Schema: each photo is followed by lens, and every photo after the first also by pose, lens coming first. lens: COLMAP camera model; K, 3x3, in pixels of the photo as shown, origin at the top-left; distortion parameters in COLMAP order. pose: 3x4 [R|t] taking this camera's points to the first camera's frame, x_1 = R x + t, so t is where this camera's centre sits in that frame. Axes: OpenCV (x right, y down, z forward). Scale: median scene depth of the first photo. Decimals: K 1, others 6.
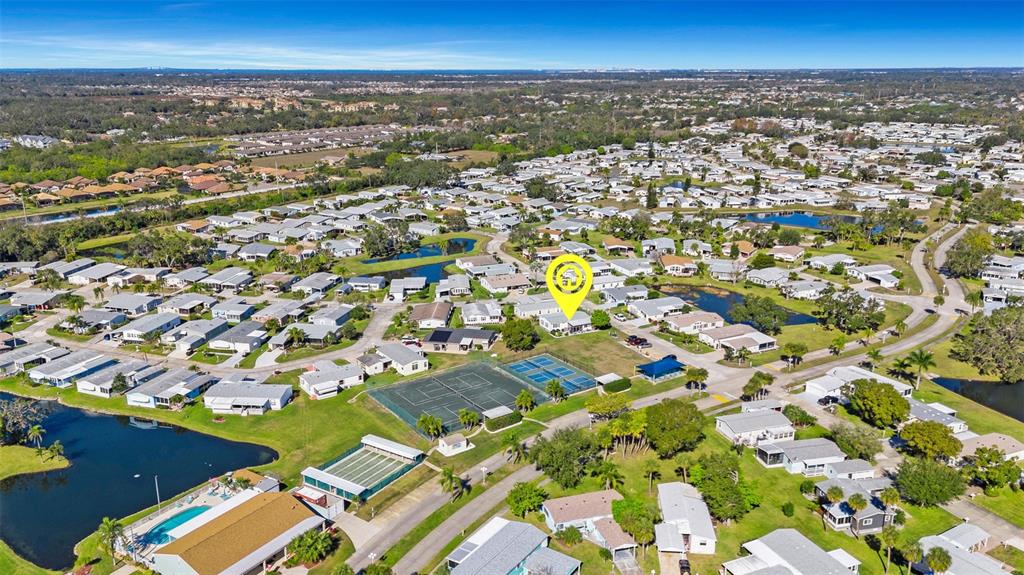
lens RADIAL K [[768.5, 0, 512.0], [0, 768.5, 287.5], [0, 0, 1]] dist [0.119640, -0.132405]
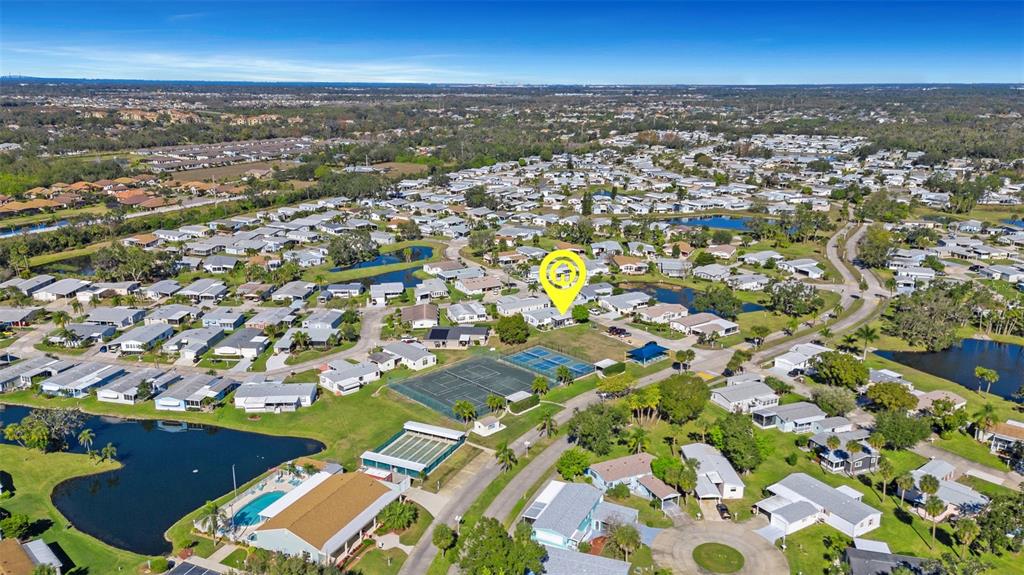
lens RADIAL K [[768.5, 0, 512.0], [0, 768.5, 287.5], [0, 0, 1]] dist [0.119640, -0.132405]
pose [[0.989642, -0.032564, 0.139818, -0.110081], [0.034851, 0.999295, -0.013939, 0.013443], [-0.139266, 0.018667, 0.990079, -0.054998]]
